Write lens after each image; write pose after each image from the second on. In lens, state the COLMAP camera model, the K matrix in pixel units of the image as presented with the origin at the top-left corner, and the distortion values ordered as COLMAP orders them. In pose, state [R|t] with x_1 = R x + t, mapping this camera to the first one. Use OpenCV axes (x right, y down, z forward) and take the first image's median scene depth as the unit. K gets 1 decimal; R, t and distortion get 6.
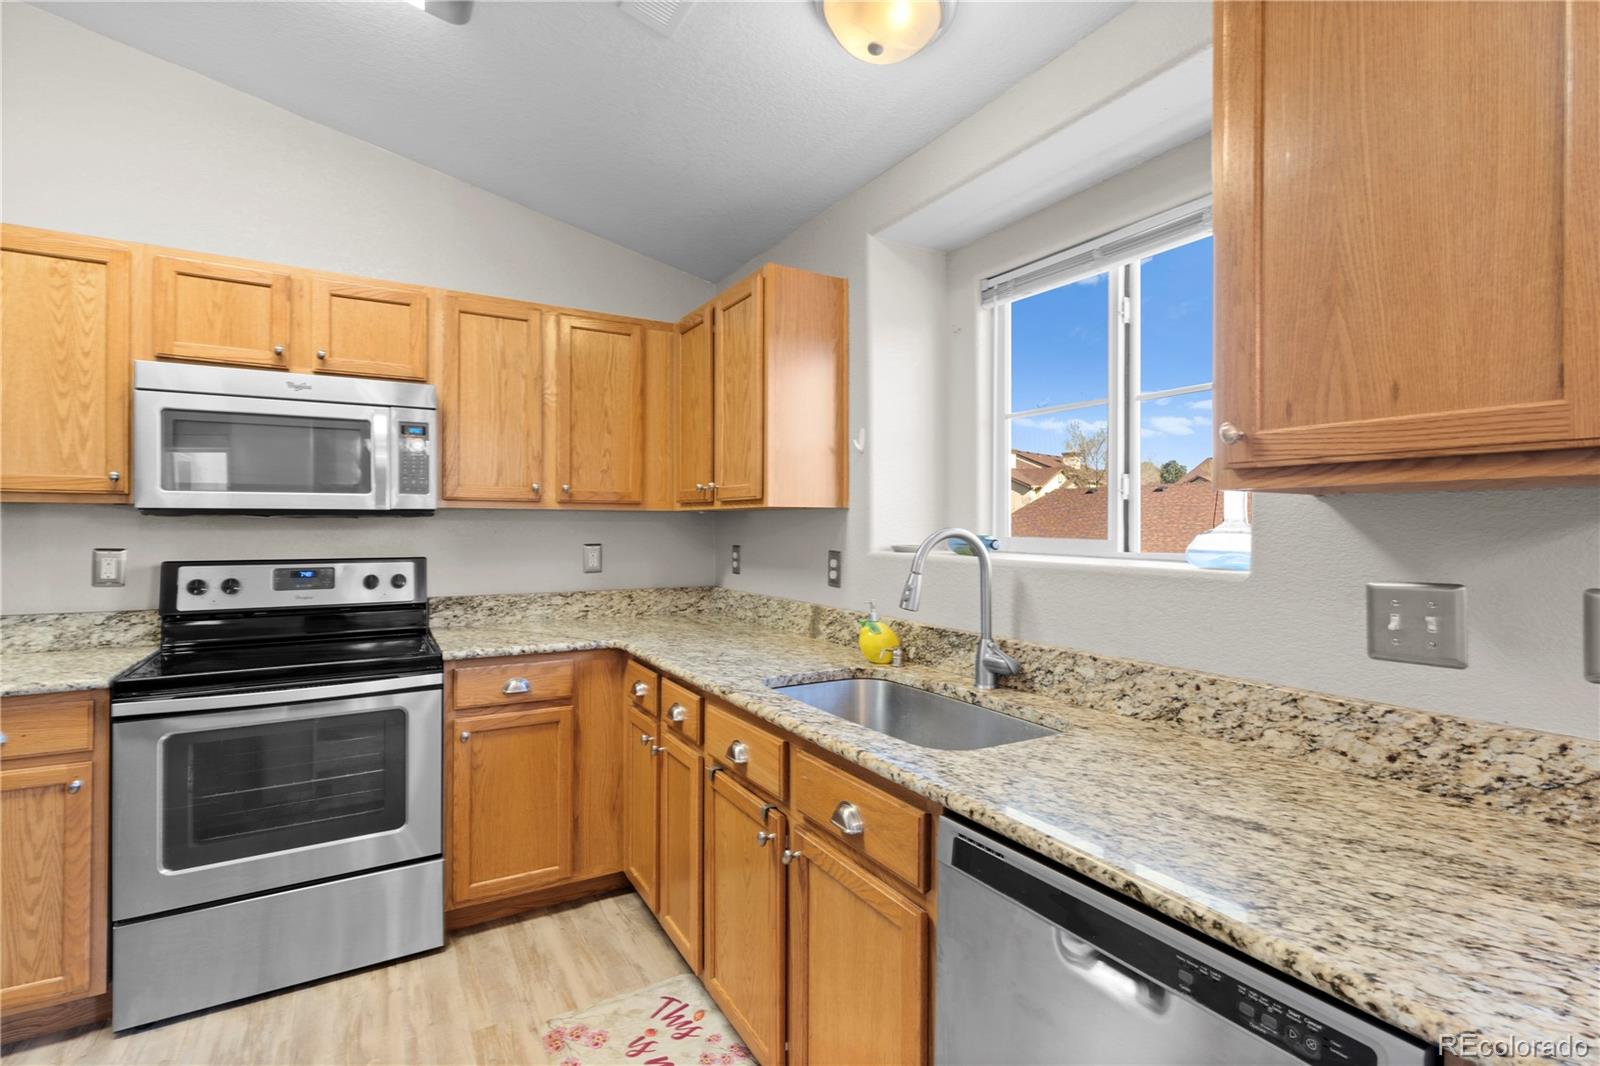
lens RADIAL K [[742.7, 0, 807.0], [0, 742.7, 524.2], [0, 0, 1]] dist [-0.004063, 0.002506]
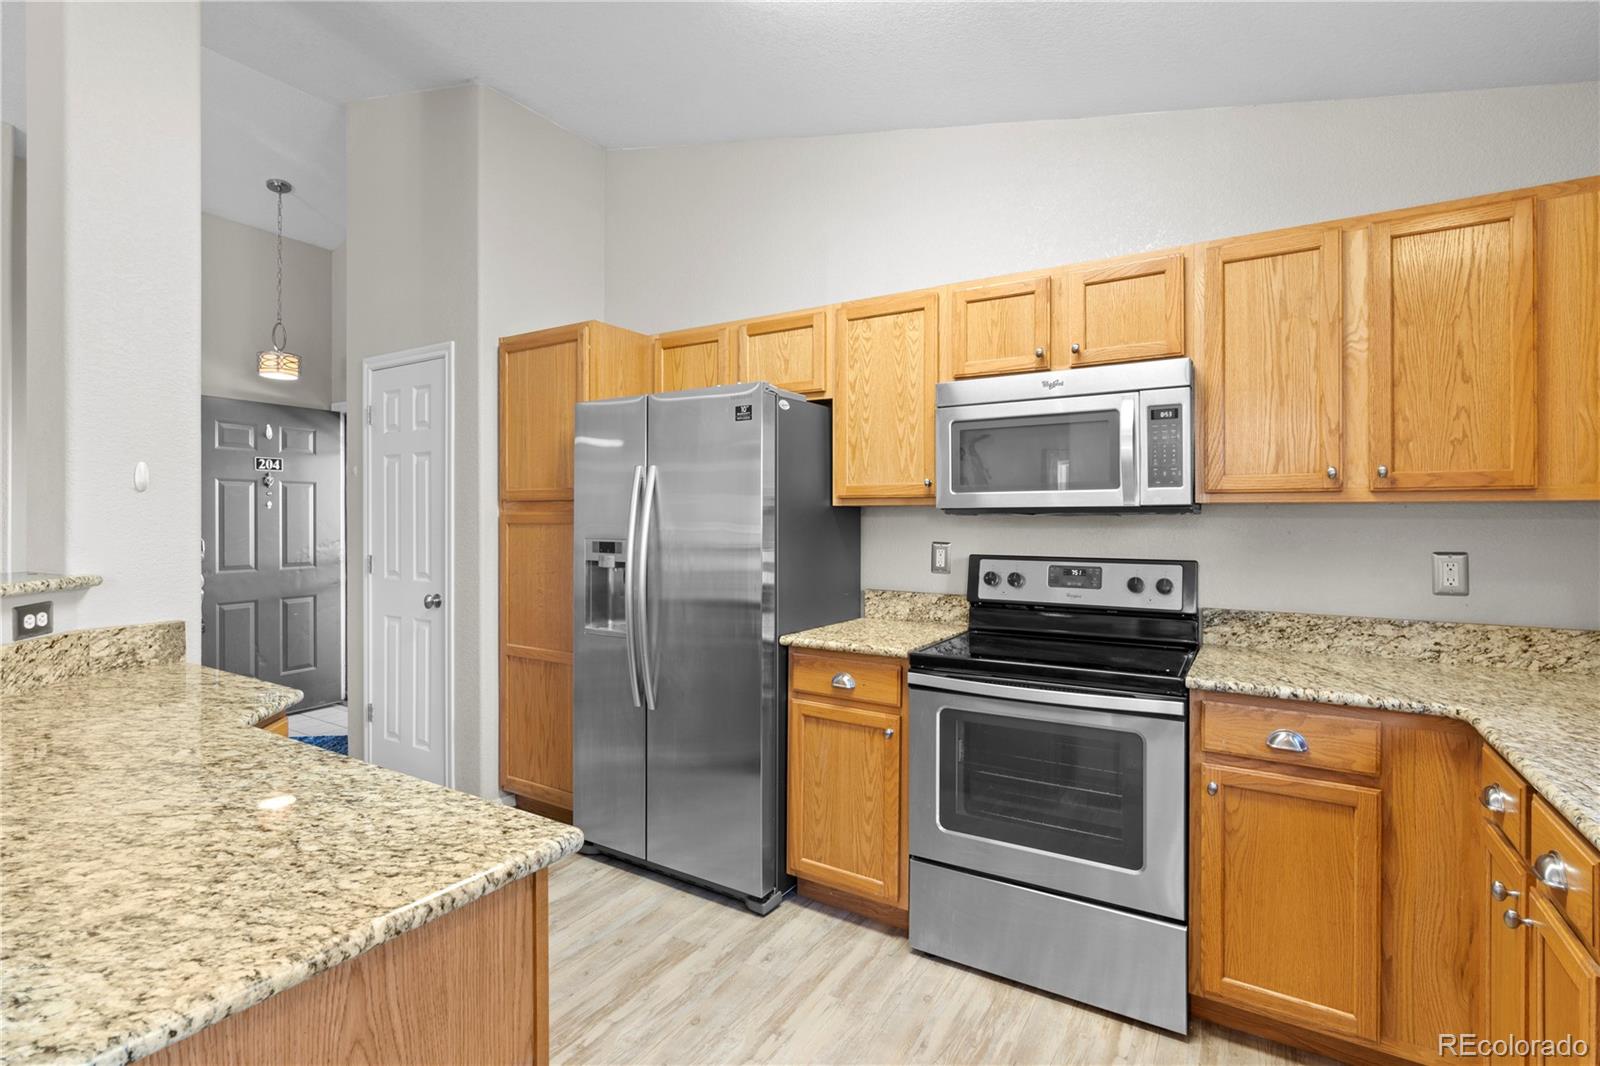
lens RADIAL K [[742.7, 0, 812.9], [0, 742.7, 517.8], [0, 0, 1]] dist [-0.004063, 0.002506]
pose [[0.473118, -0.005419, -0.880983, 0.040847], [-0.001324, 0.999976, -0.006863, 0.001224], [0.880998, 0.004414, 0.473099, 0.240472]]
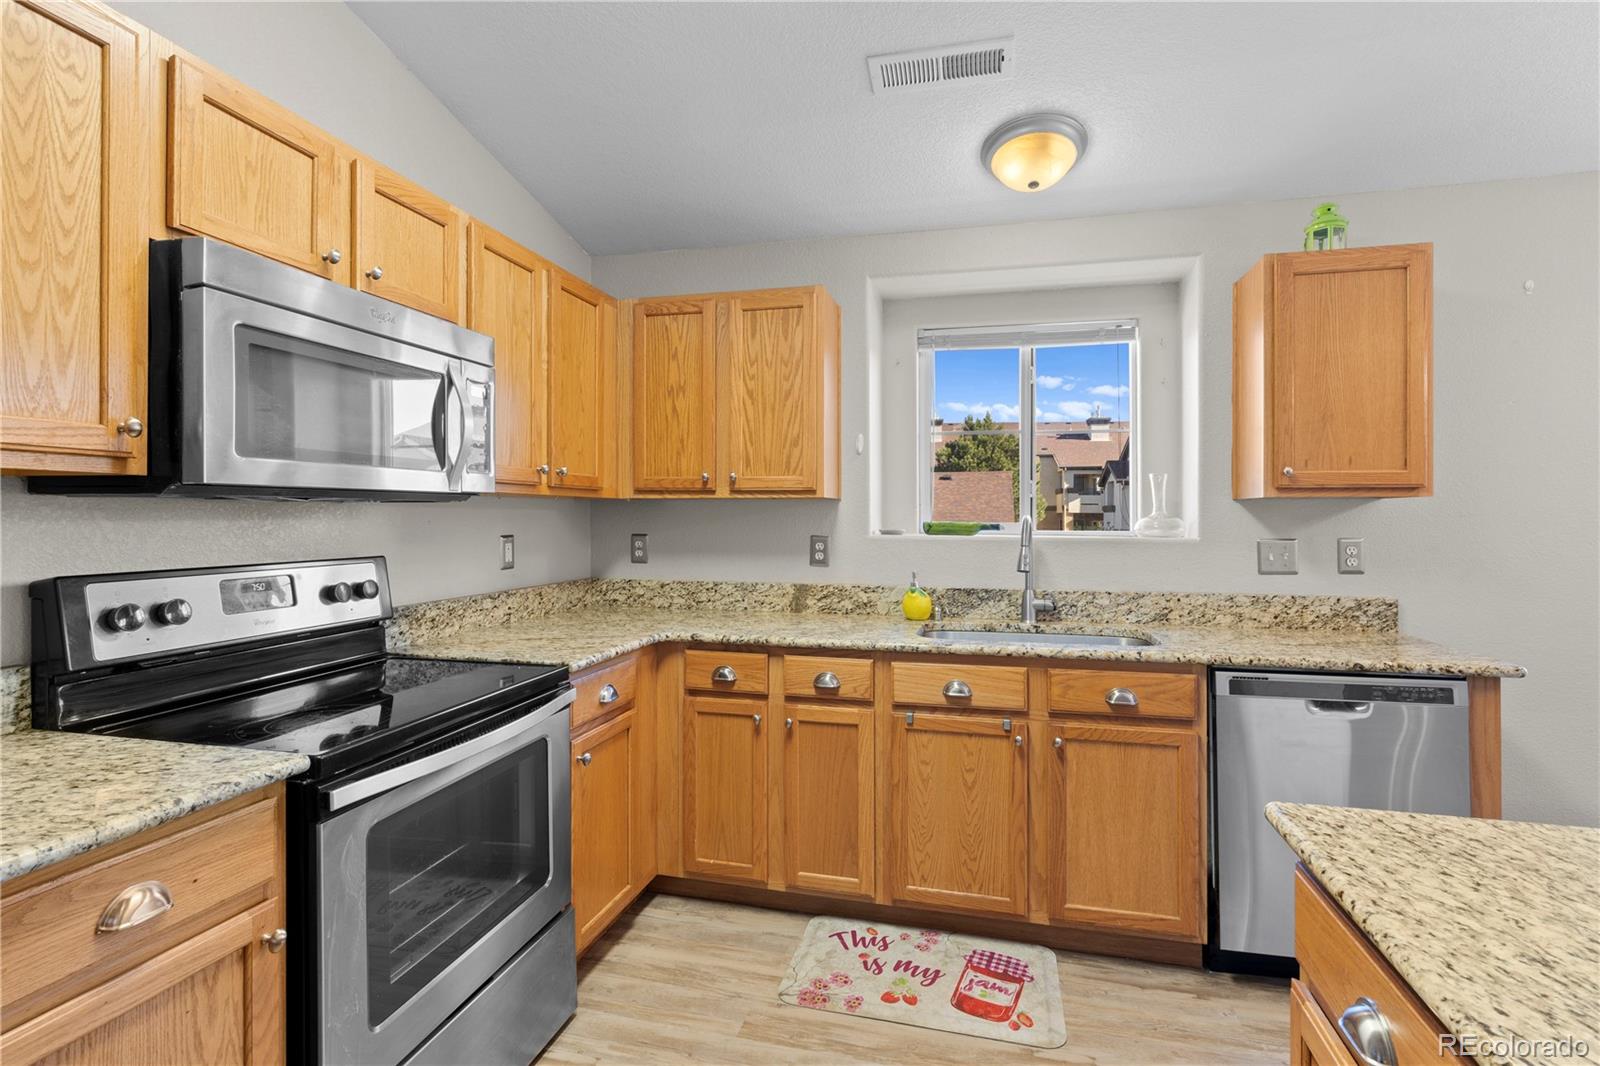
lens RADIAL K [[742.7, 0, 812.2], [0, 742.7, 513.3], [0, 0, 1]] dist [-0.004063, 0.002506]
pose [[0.702639, 0.001402, 0.711545, -0.890658], [-0.001548, 0.999999, -0.000442, 0.001466], [-0.711545, -0.000791, 0.702640, 0.206511]]
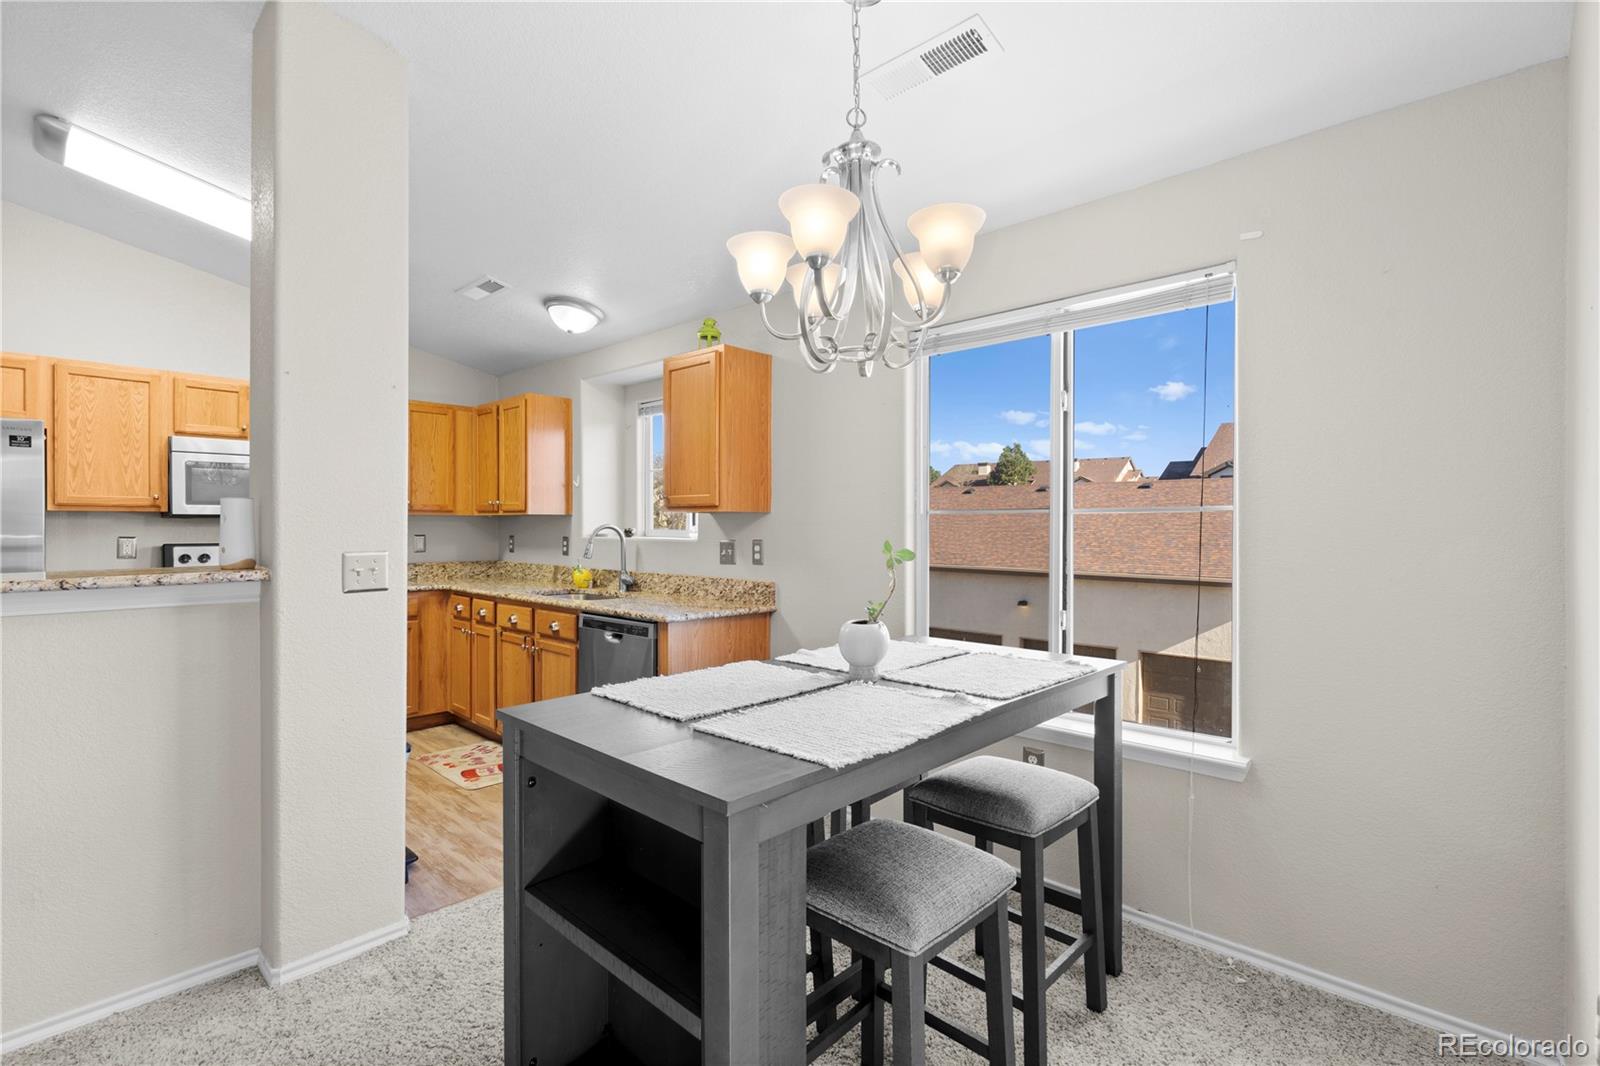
lens RADIAL K [[742.7, 0, 802.5], [0, 742.7, 532.6], [0, 0, 1]] dist [-0.004063, 0.002506]
pose [[0.961579, -0.002925, 0.274513, 0.109882], [-0.000291, 0.999932, 0.011674, 0.002220], [-0.274529, -0.011305, 0.961512, -1.142105]]
